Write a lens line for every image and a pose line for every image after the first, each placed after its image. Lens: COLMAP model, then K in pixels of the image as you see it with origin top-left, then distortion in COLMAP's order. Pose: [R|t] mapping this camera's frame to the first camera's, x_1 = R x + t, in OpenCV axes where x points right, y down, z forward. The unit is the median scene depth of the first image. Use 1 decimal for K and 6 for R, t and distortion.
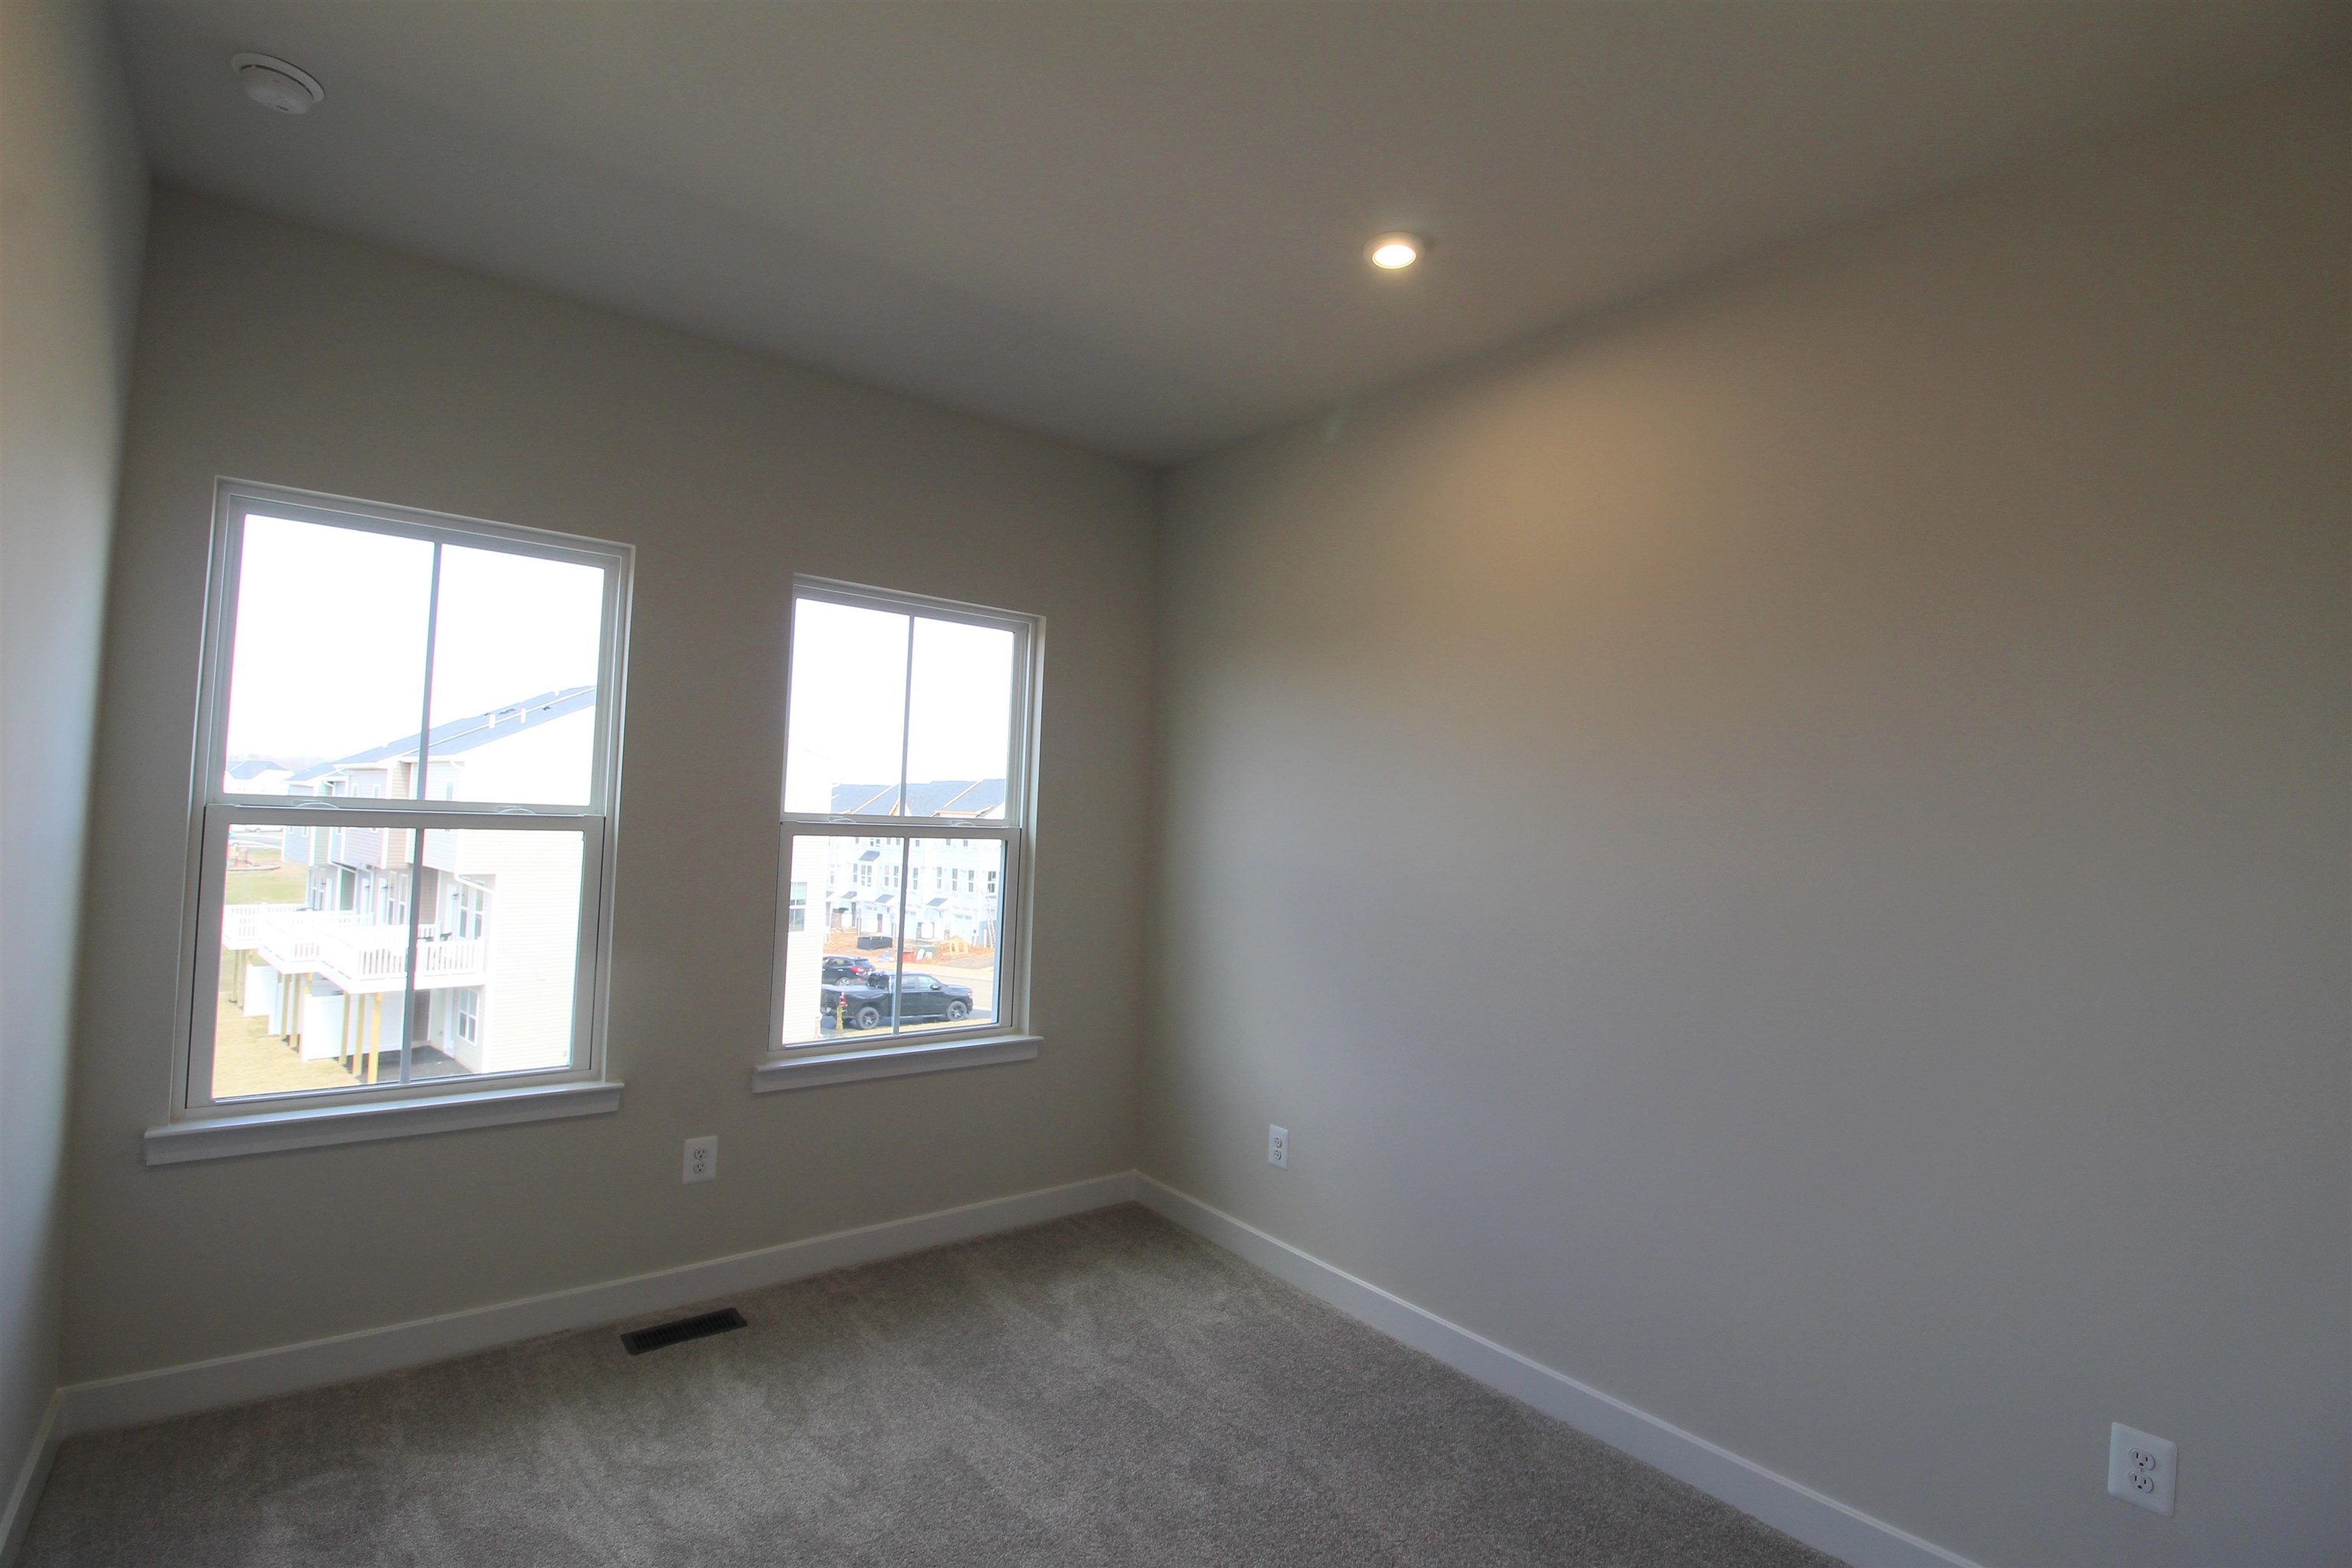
lens RADIAL K [[1083.1, 0, 1203.7], [0, 1083.1, 759.7], [0, 0, 1]] dist [-0.017211, -0.005319]
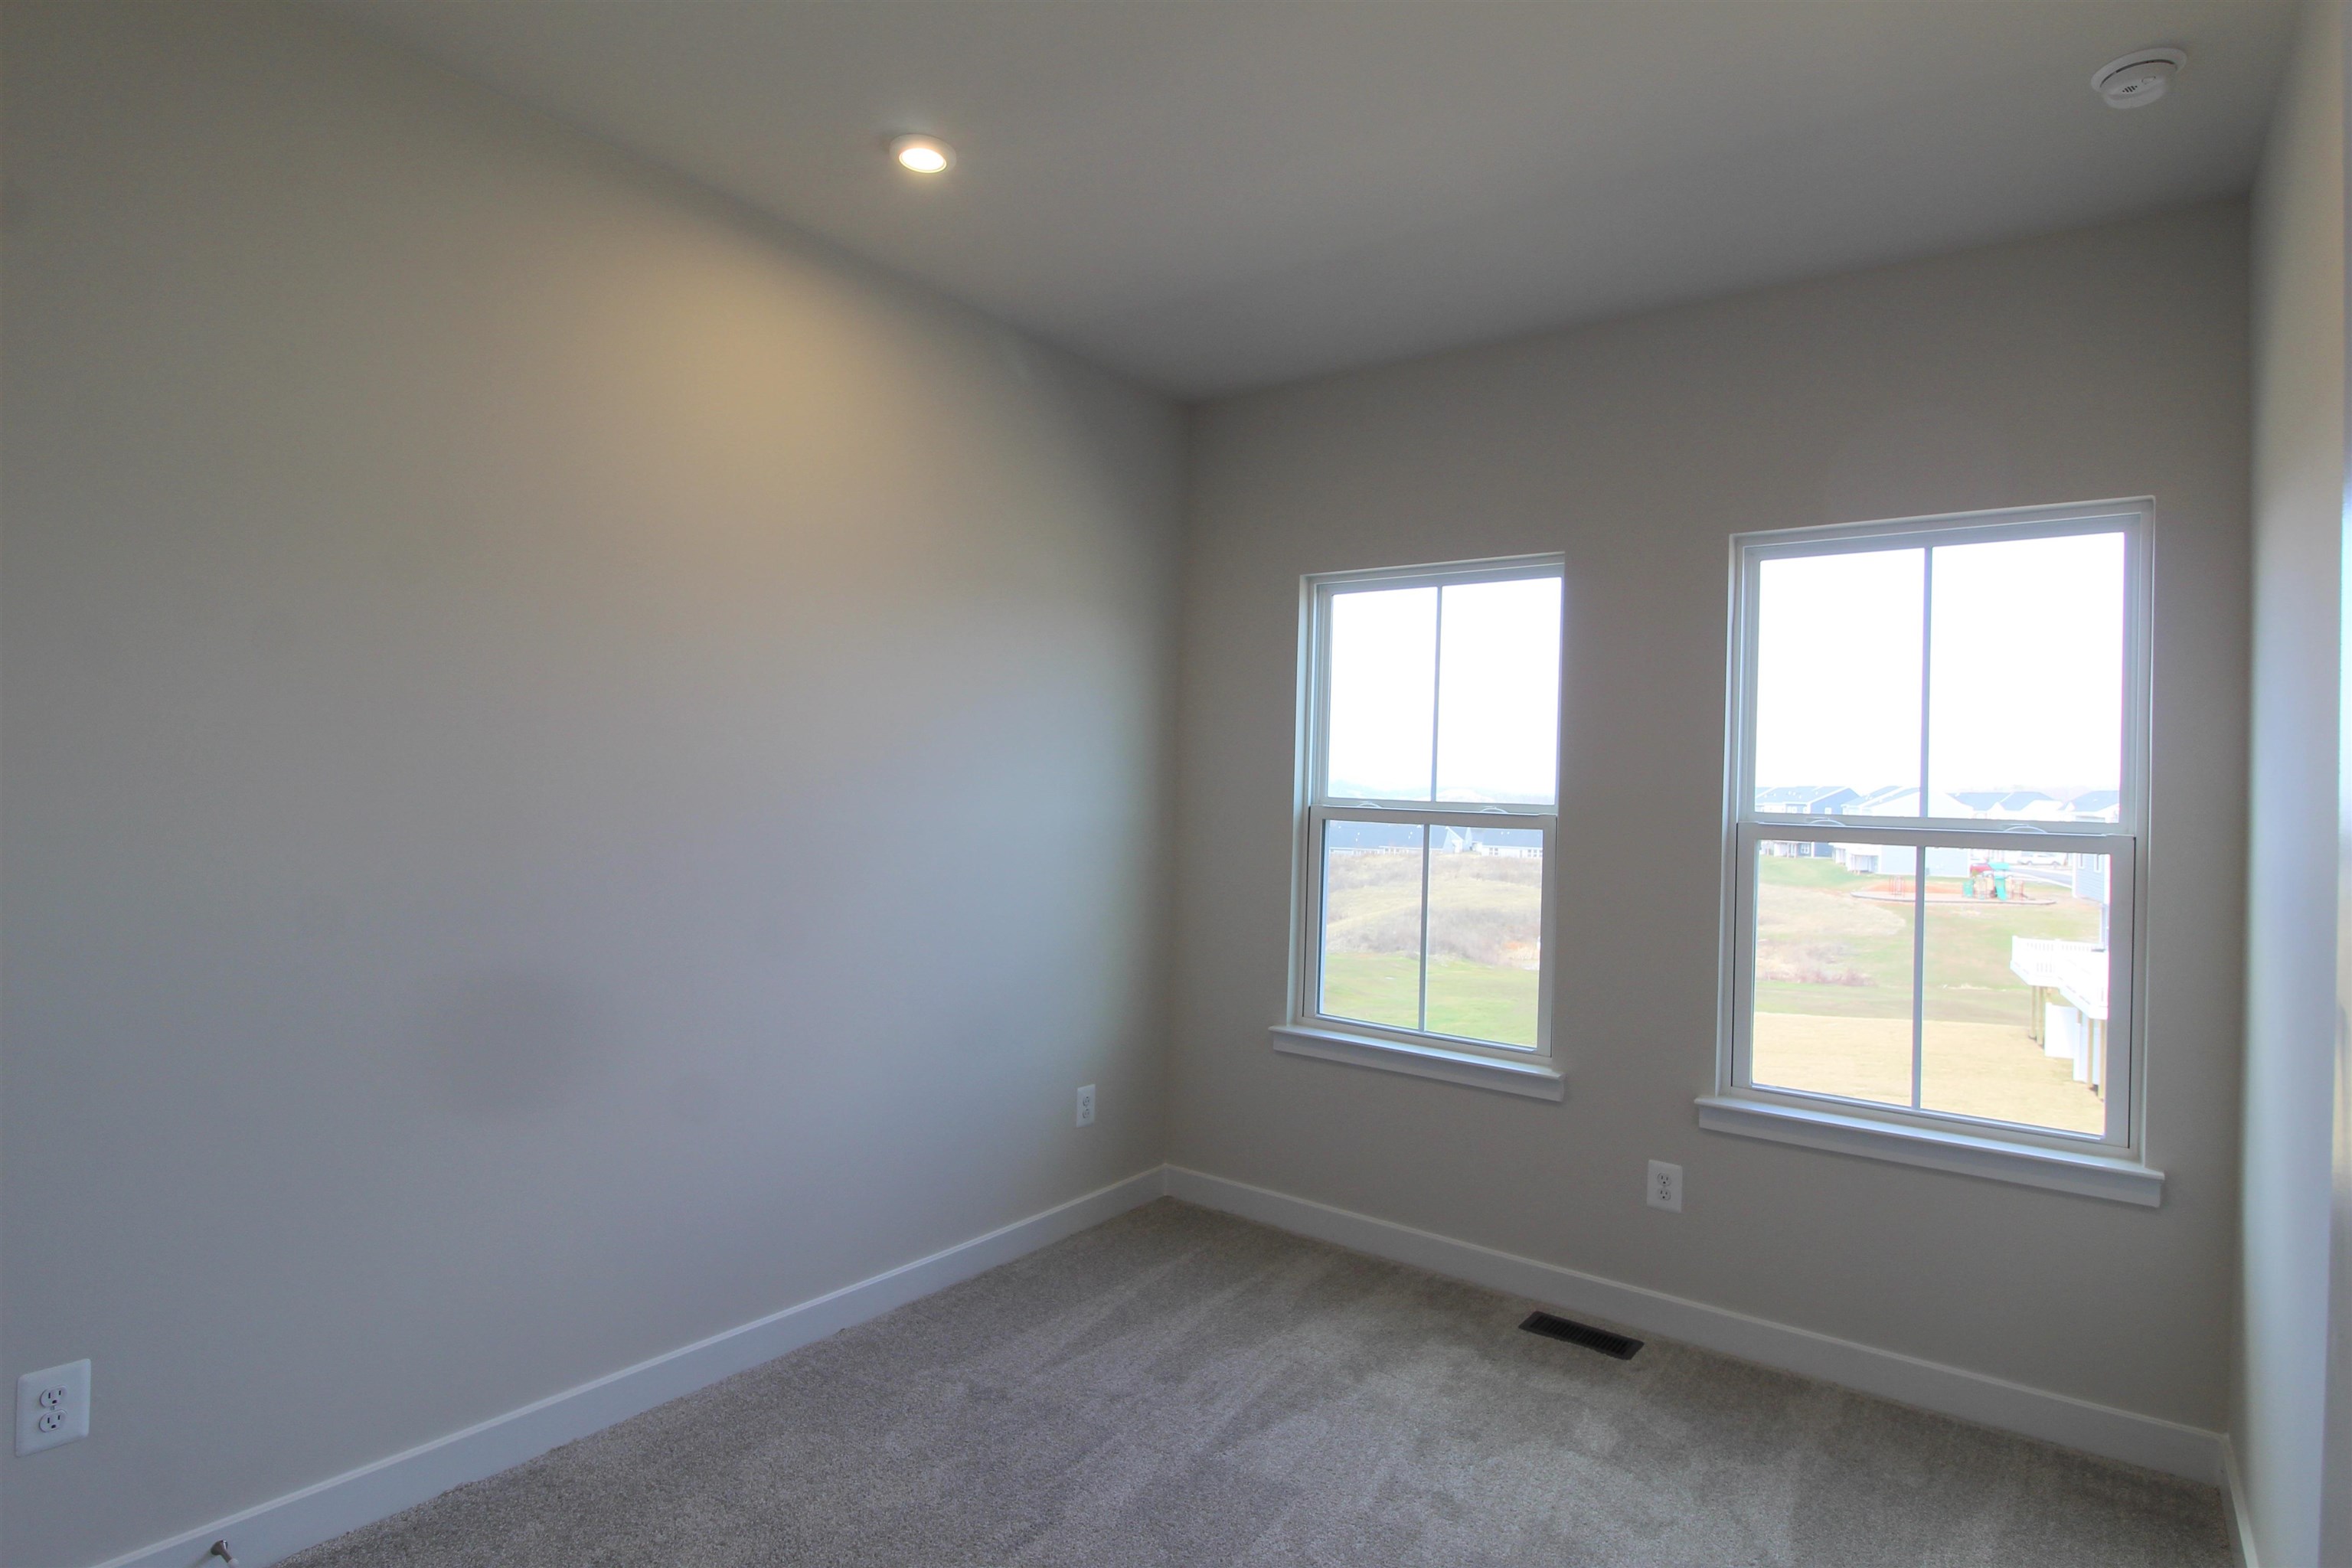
lens RADIAL K [[1212.4, 0, 1194.2], [0, 1212.4, 773.7], [0, 0, 1]] dist [-0.011912, -0.005437]
pose [[0.234757, -0.042991, -0.971103, 0.475877], [0.032575, 0.998808, -0.036343, 0.041956], [0.971508, -0.023101, 0.235878, 0.373281]]
